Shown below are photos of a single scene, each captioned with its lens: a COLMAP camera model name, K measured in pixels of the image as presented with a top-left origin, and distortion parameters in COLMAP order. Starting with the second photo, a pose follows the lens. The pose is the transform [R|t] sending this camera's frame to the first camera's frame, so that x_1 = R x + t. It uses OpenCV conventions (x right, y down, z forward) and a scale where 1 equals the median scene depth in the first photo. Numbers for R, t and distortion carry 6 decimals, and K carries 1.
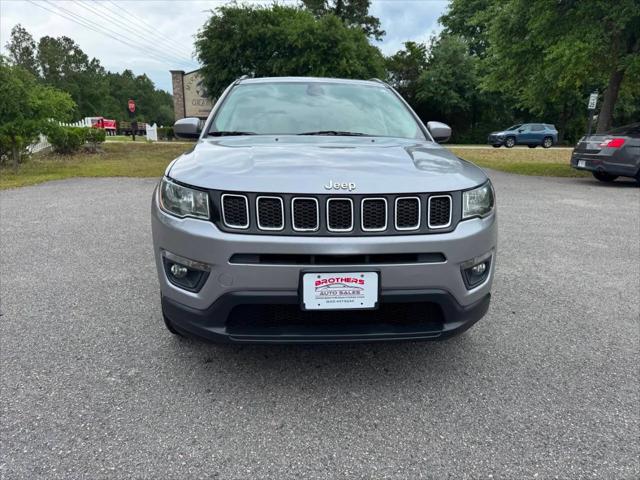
lens RADIAL K [[457.6, 0, 319.7], [0, 457.6, 240.7], [0, 0, 1]] dist [0.021898, -0.023709]
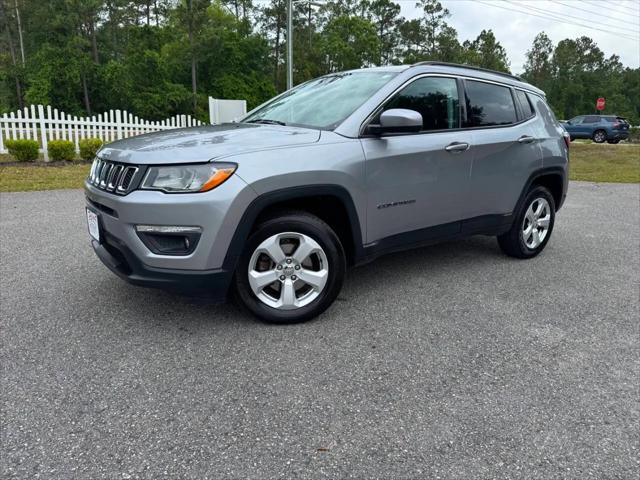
lens RADIAL K [[457.0, 0, 316.8], [0, 457.0, 240.4], [0, 0, 1]] dist [0.027188, -0.027465]
pose [[0.542717, 0.204950, -0.814526, 0.236019], [-0.207287, 0.972458, 0.106574, -0.020885], [0.813935, 0.111001, 0.570253, 0.107631]]
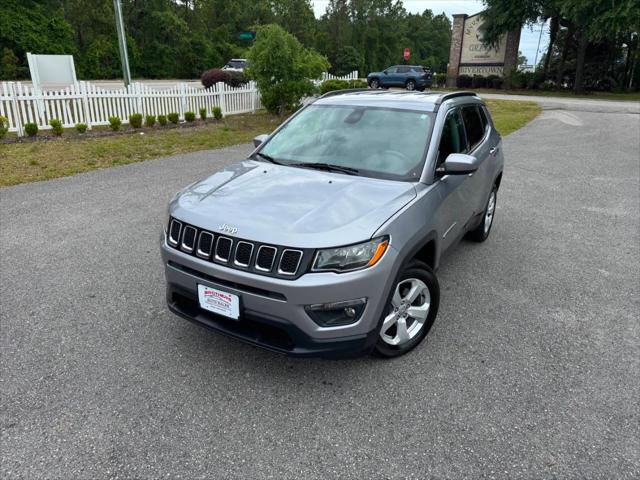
lens RADIAL K [[457.2, 0, 315.6], [0, 457.2, 236.3], [0, 0, 1]] dist [0.024294, -0.025094]
pose [[0.823518, 0.197454, -0.531817, 0.145640], [-0.136960, 0.978941, 0.151382, -0.049932], [0.550509, -0.051828, 0.833219, -0.001885]]
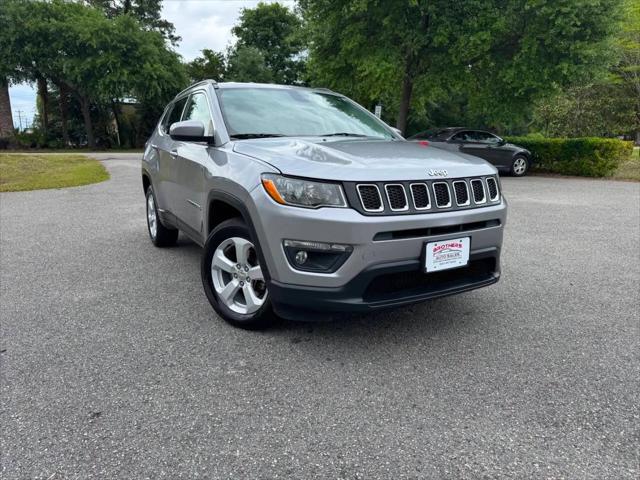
lens RADIAL K [[456.8, 0, 320.1], [0, 456.8, 240.2], [0, 0, 1]] dist [0.024203, -0.024598]
pose [[0.905775, -0.098693, 0.412106, -0.115811], [0.105178, 0.994429, 0.006977, 0.003346], [-0.410498, 0.037025, 0.911109, -0.003748]]
